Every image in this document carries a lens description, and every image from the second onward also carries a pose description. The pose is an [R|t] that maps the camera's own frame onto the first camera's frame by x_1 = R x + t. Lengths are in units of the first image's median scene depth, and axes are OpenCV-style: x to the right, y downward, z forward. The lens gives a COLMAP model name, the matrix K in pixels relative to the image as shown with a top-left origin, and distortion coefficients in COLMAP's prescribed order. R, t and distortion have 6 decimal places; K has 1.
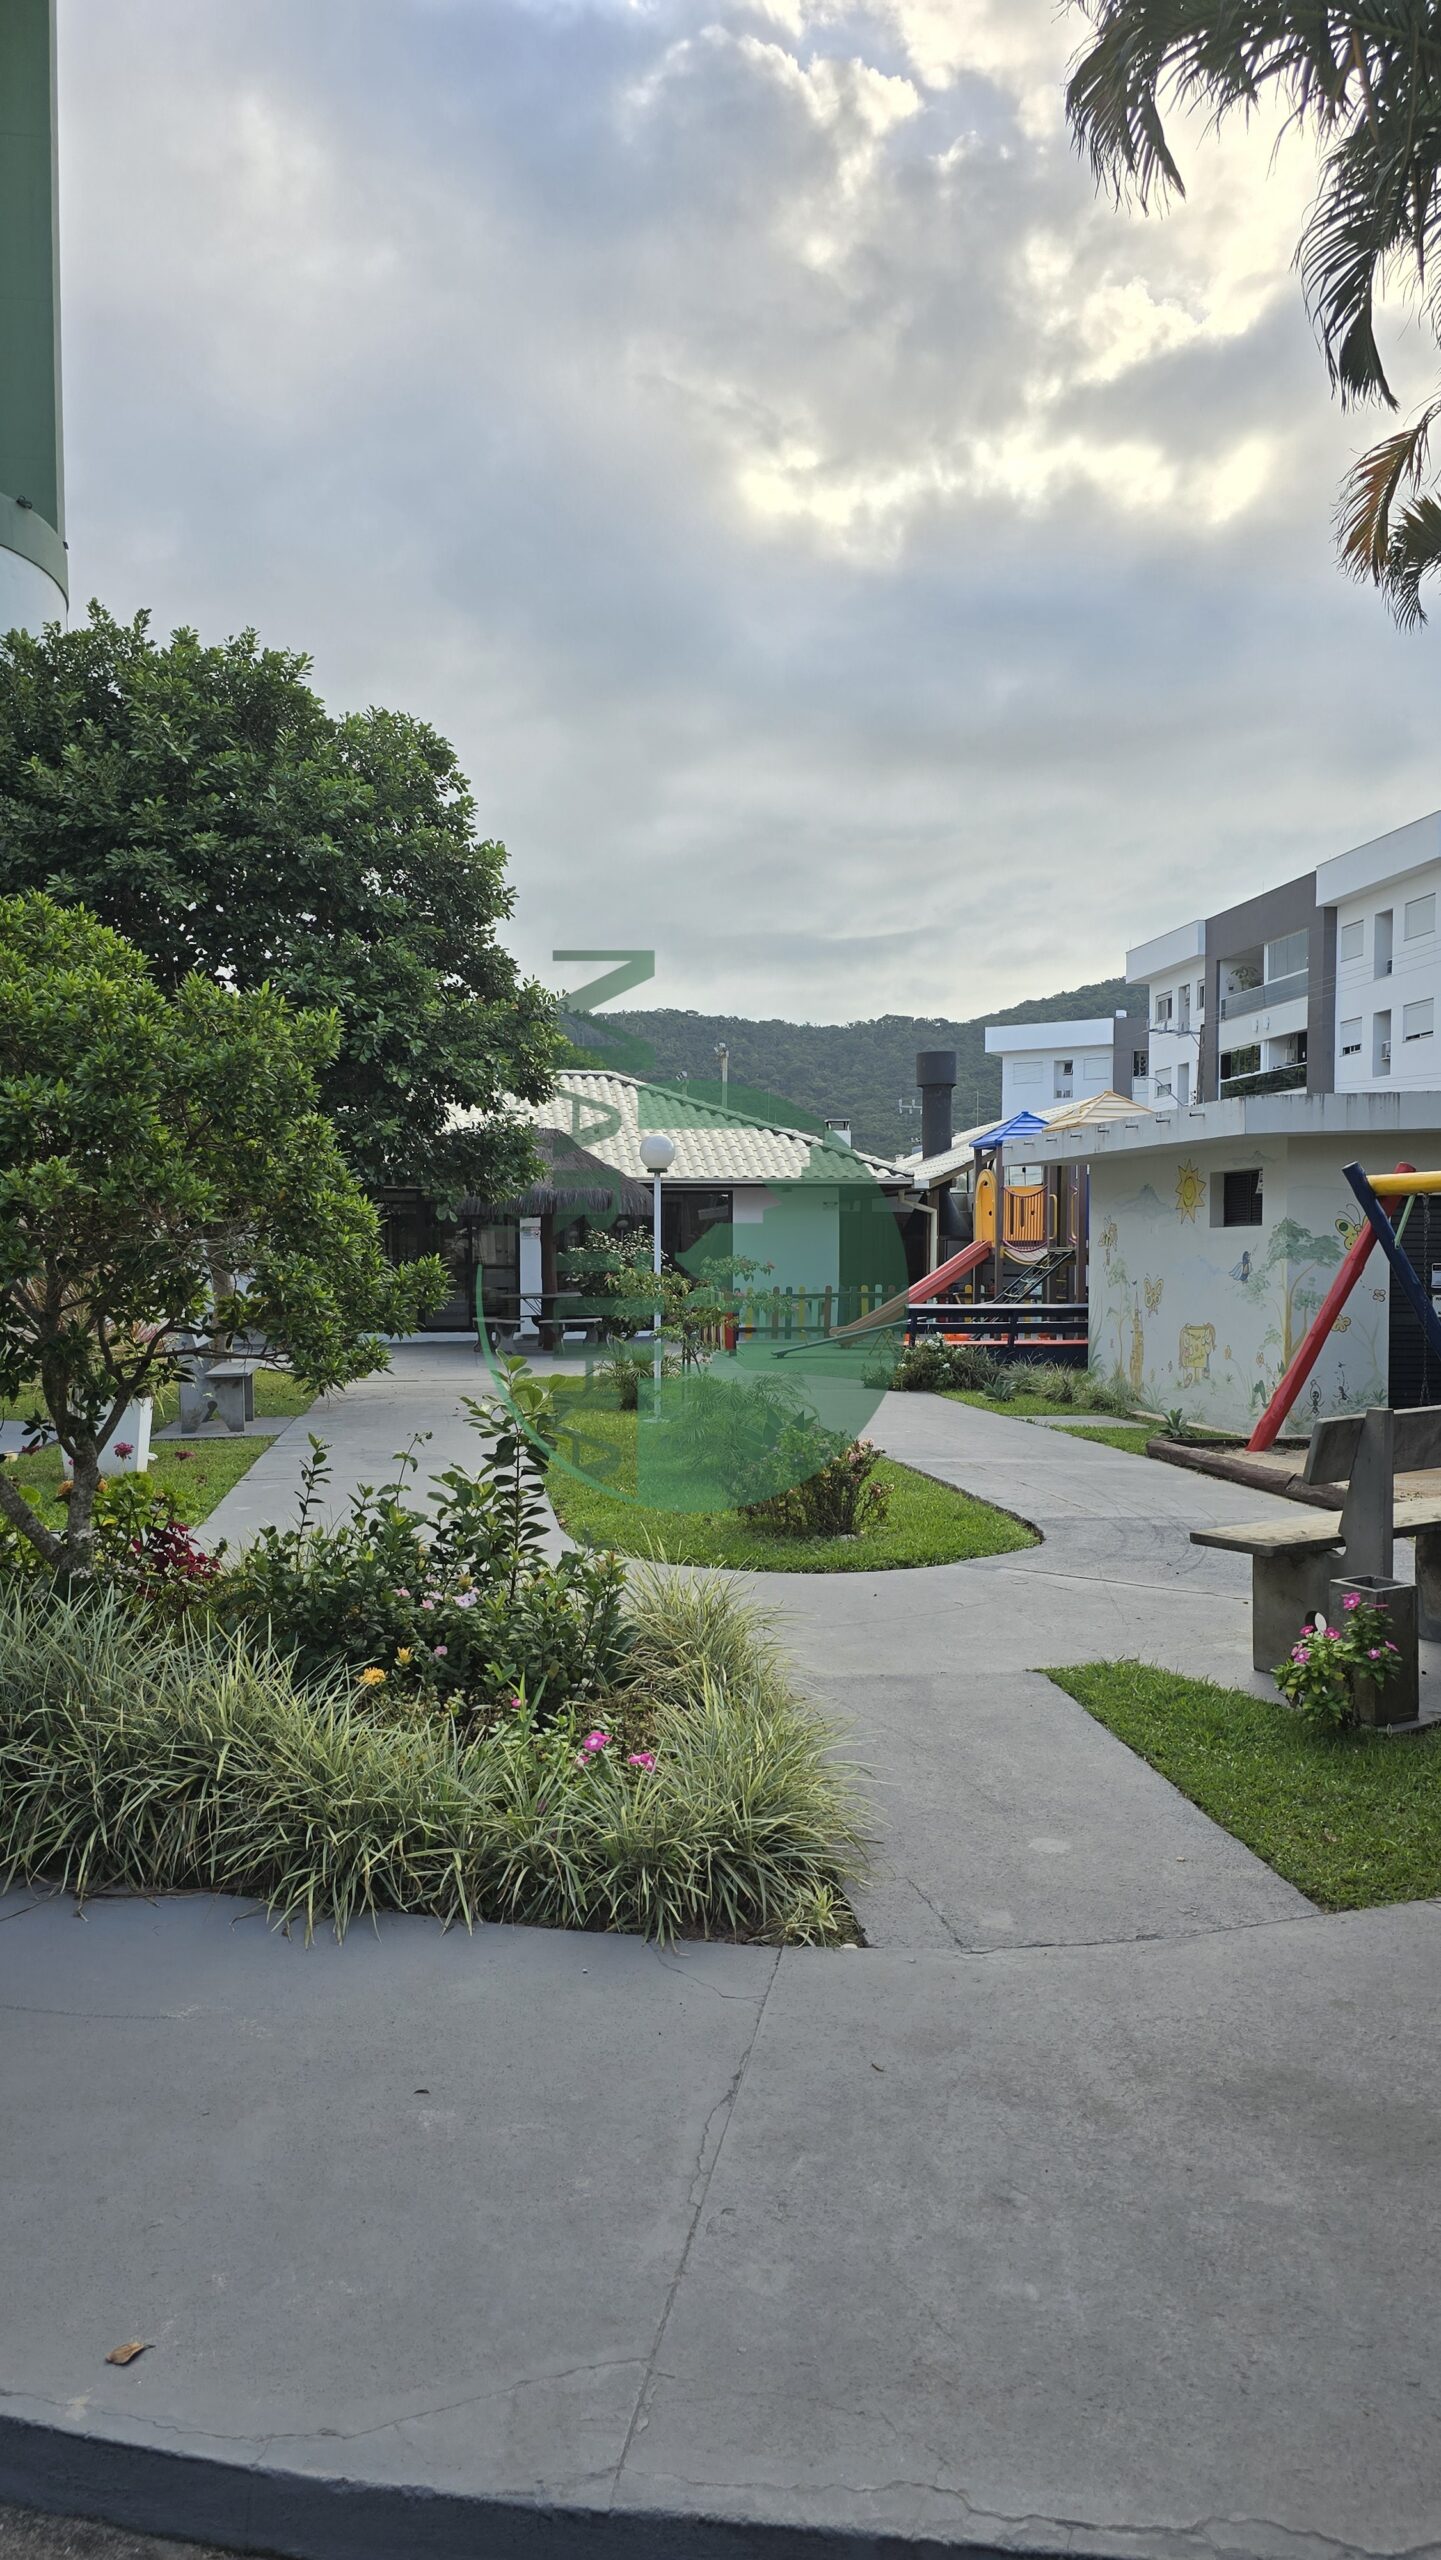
lens RADIAL K [[1706.8, 0, 721.0], [0, 1706.8, 1291.6], [0, 0, 1]] dist [0.036058, -0.028279]
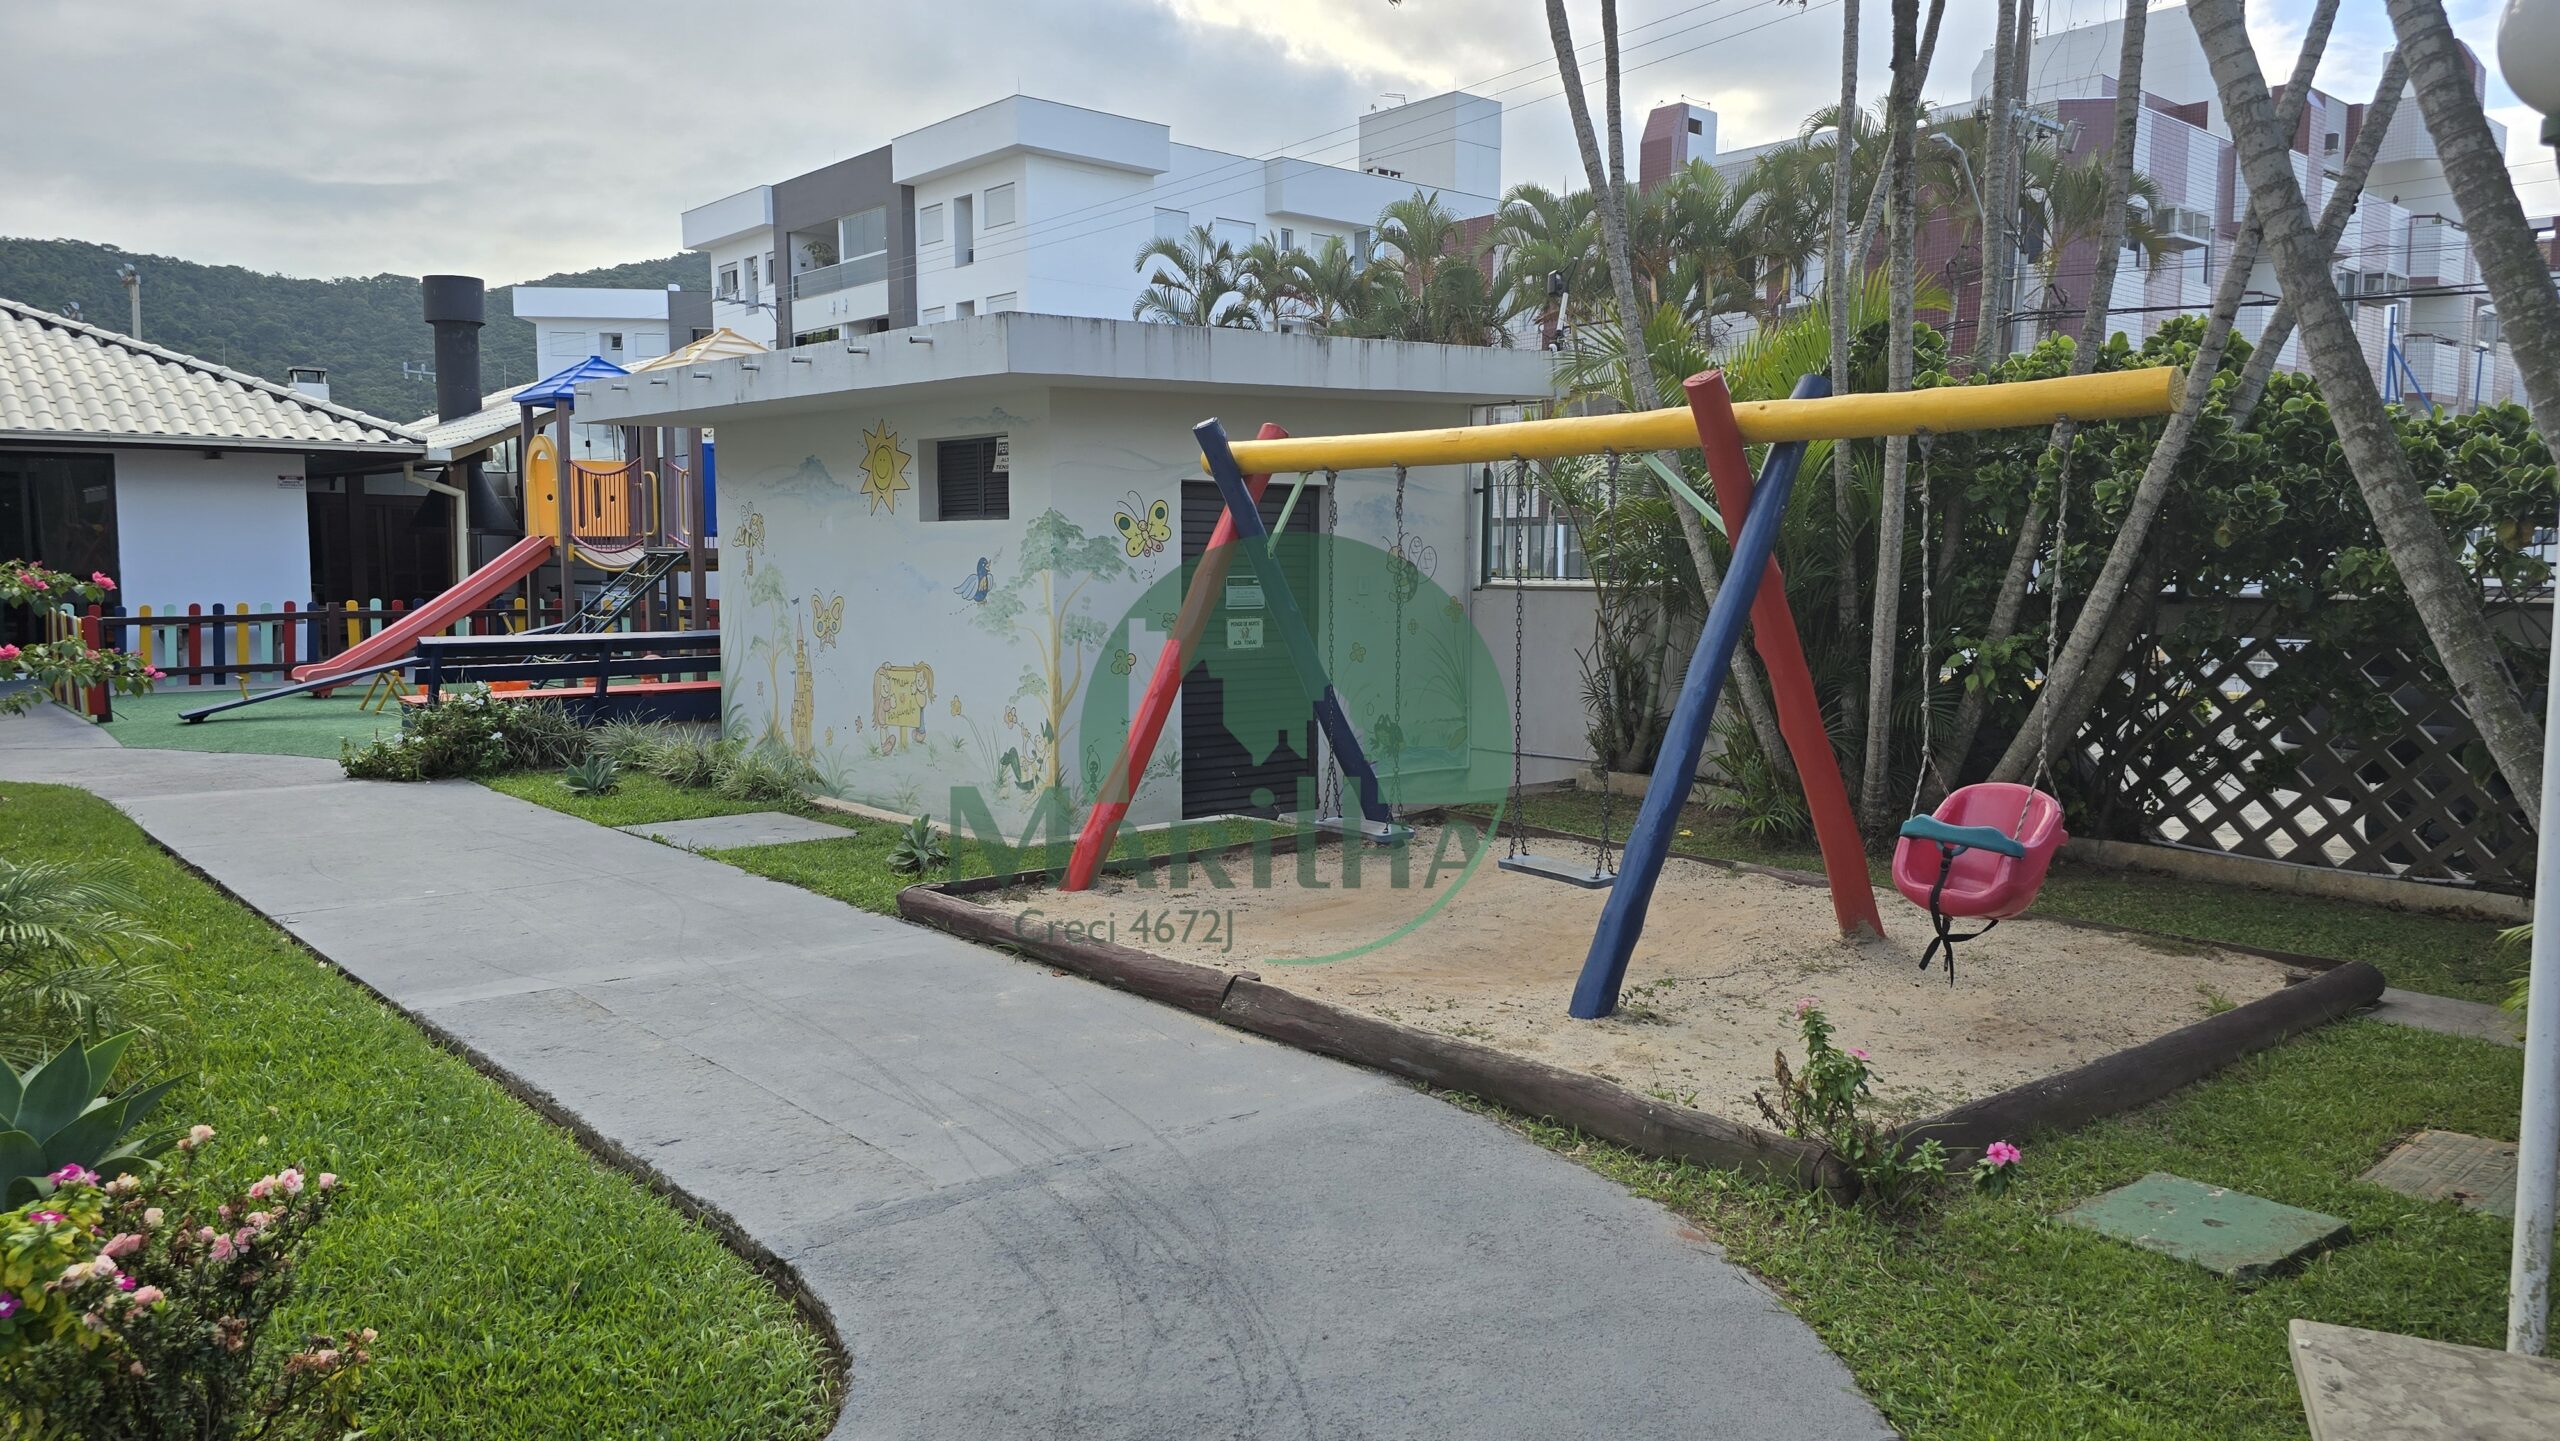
lens RADIAL K [[1706.8, 0, 1303.6], [0, 1706.8, 702.3], [0, 0, 1]] dist [0.036058, -0.028279]
pose [[0.836461, -0.043133, 0.546326, 0.027995], [0.007193, 0.997676, 0.067754, -0.007557], [-0.547979, -0.052744, 0.834828, 0.244663]]
